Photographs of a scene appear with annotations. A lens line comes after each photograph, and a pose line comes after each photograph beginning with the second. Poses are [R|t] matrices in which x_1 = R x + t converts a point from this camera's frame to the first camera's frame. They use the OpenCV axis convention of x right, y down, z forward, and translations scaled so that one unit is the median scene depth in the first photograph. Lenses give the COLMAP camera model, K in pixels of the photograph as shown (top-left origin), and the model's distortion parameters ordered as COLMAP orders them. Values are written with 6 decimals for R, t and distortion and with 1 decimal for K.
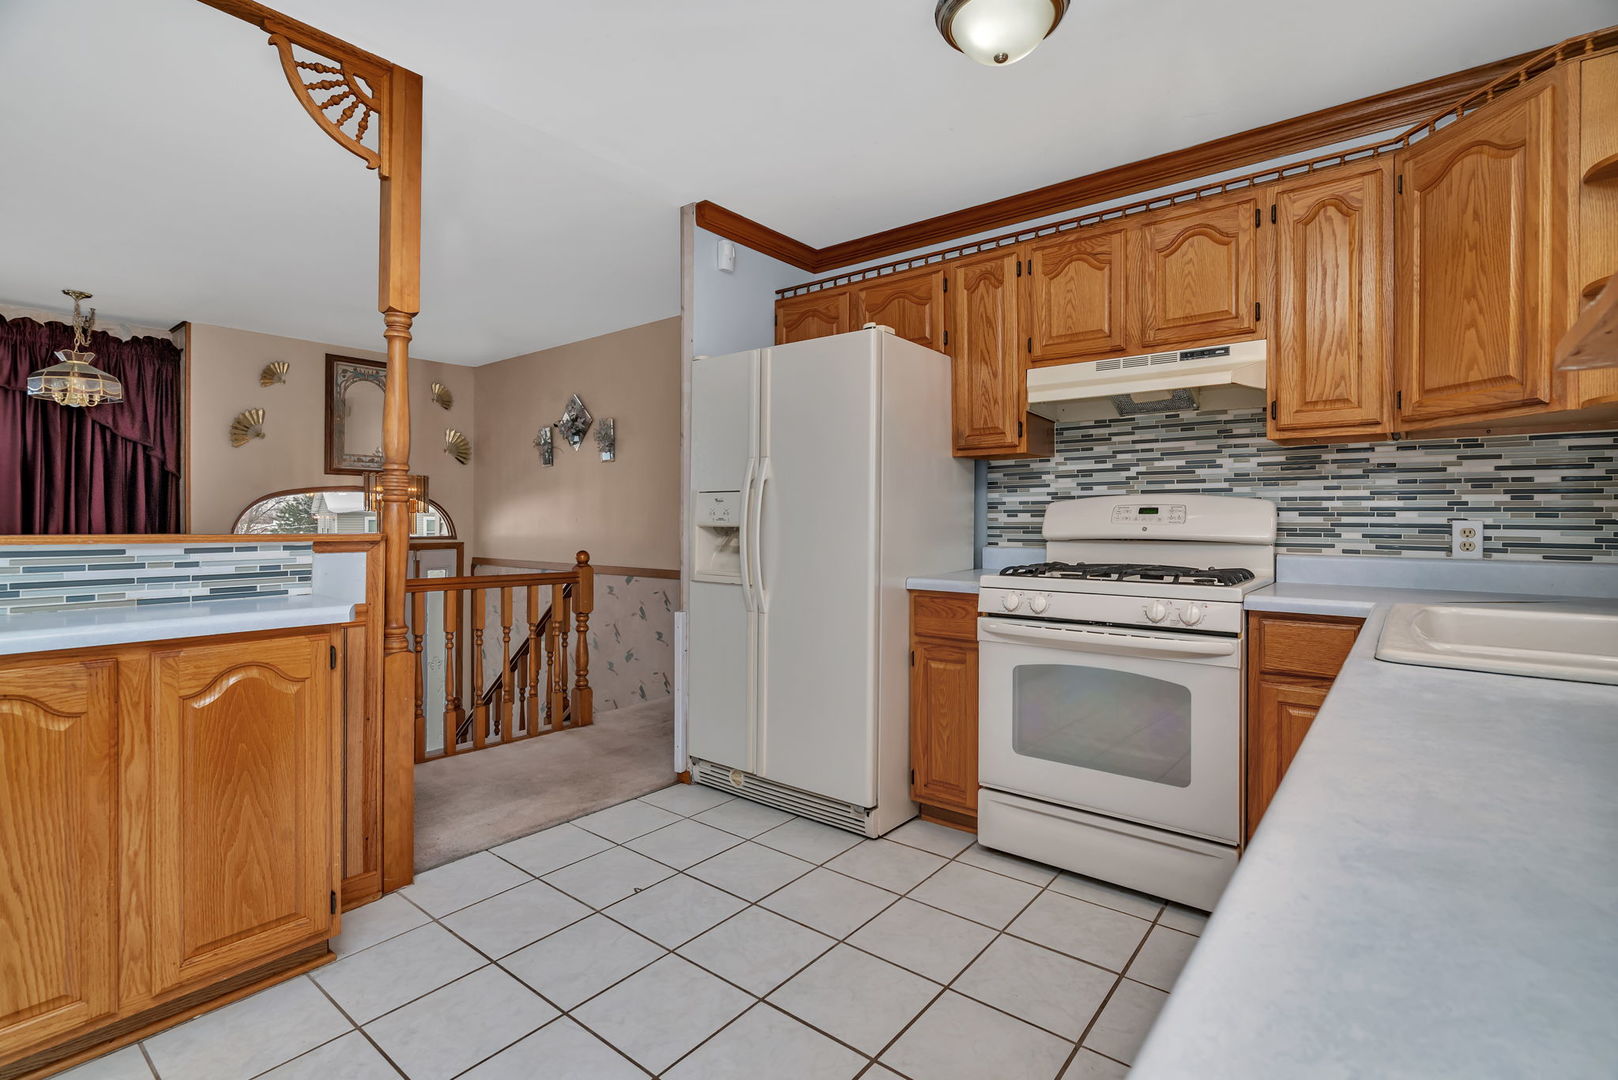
lens RADIAL K [[755.2, 0, 798.5], [0, 755.2, 517.7], [0, 0, 1]] dist [-0.009747, 0.004369]
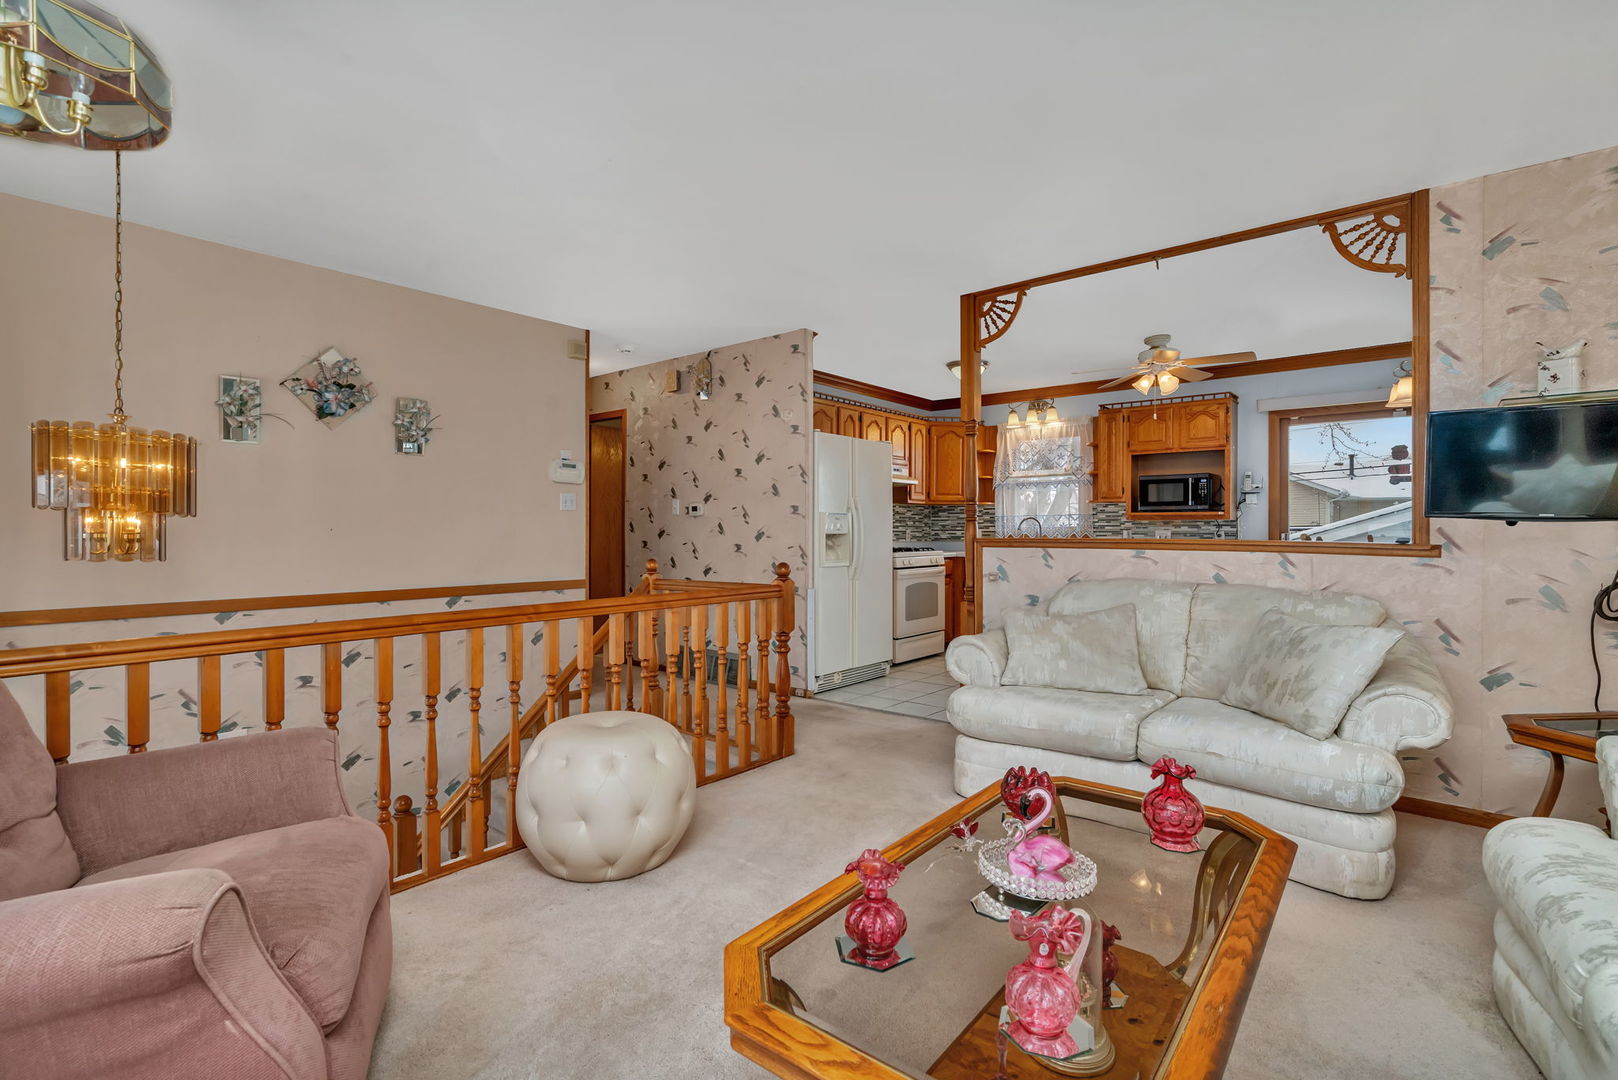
lens RADIAL K [[755.2, 0, 806.6], [0, 755.2, 531.9], [0, 0, 1]] dist [-0.009747, 0.004369]
pose [[0.001465, -0.005033, 0.999986, -2.137038], [-0.005414, 0.999973, 0.005041, -0.000936], [-0.999984, -0.005422, 0.001437, 1.255769]]
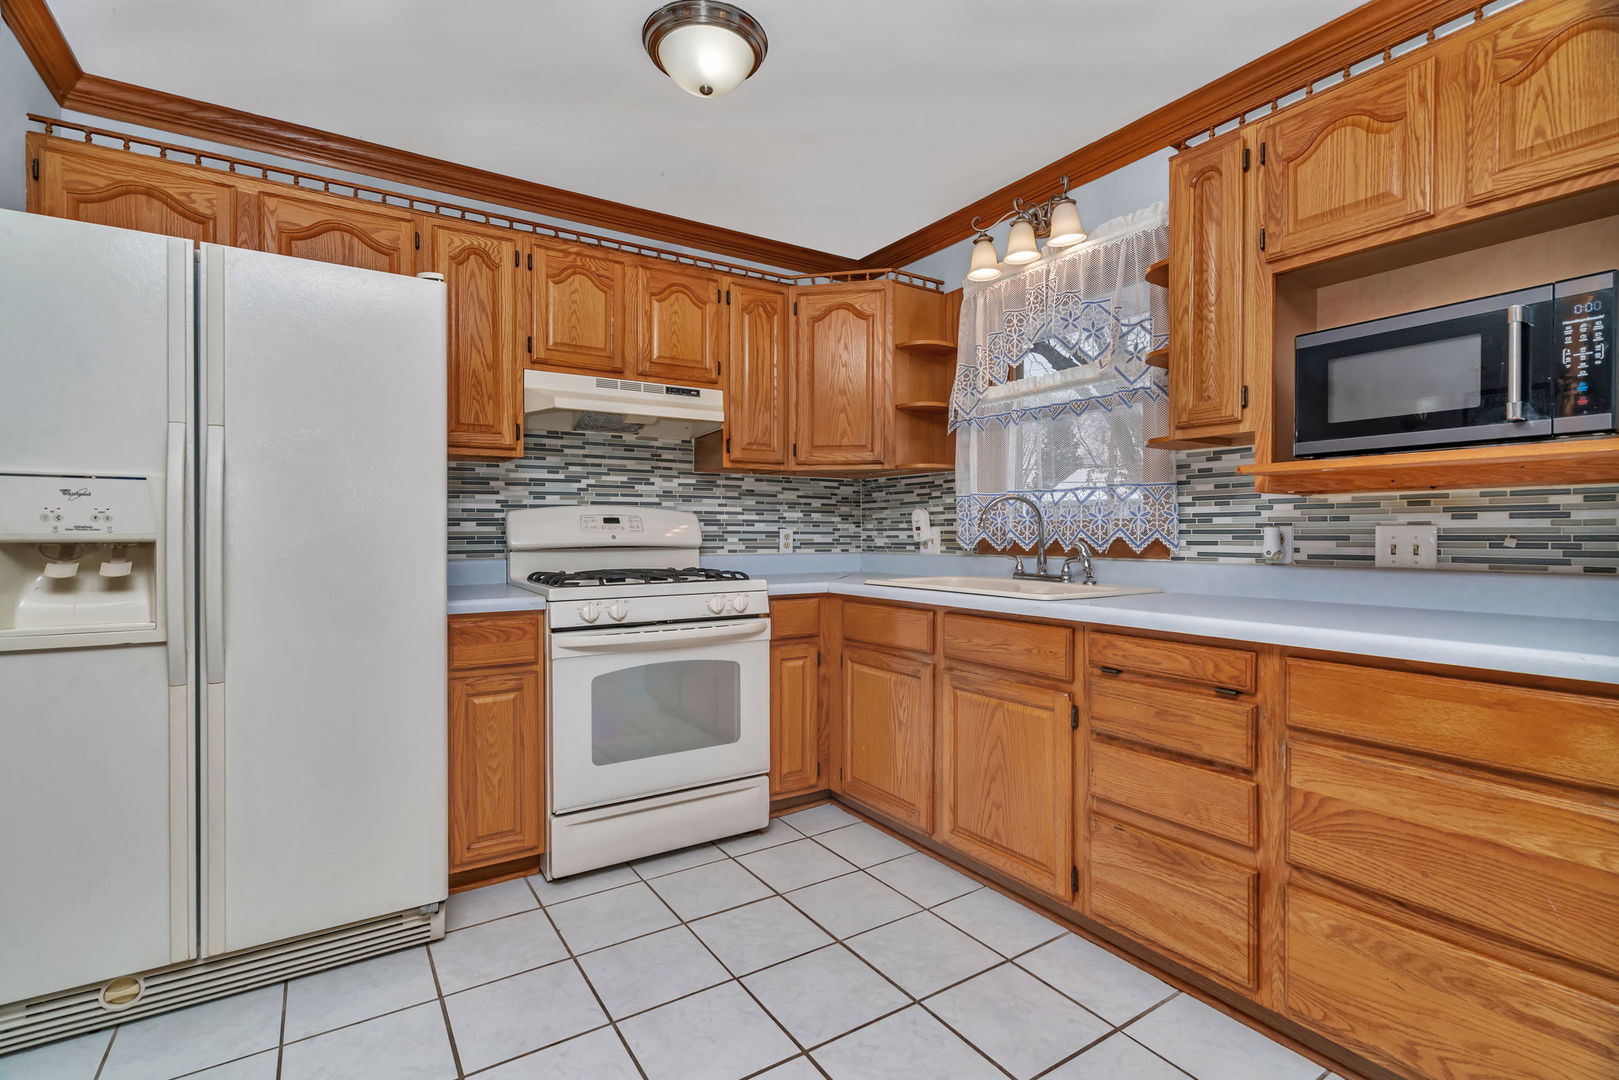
lens RADIAL K [[755.7, 0, 794.8], [0, 755.7, 533.6], [0, 0, 1]] dist [-0.009747, 0.004369]
pose [[0.314737, -0.006663, 0.949155, -0.531808], [-0.000888, 0.999973, 0.007314, 0.001732], [-0.949178, -0.003145, 0.314723, 0.419244]]
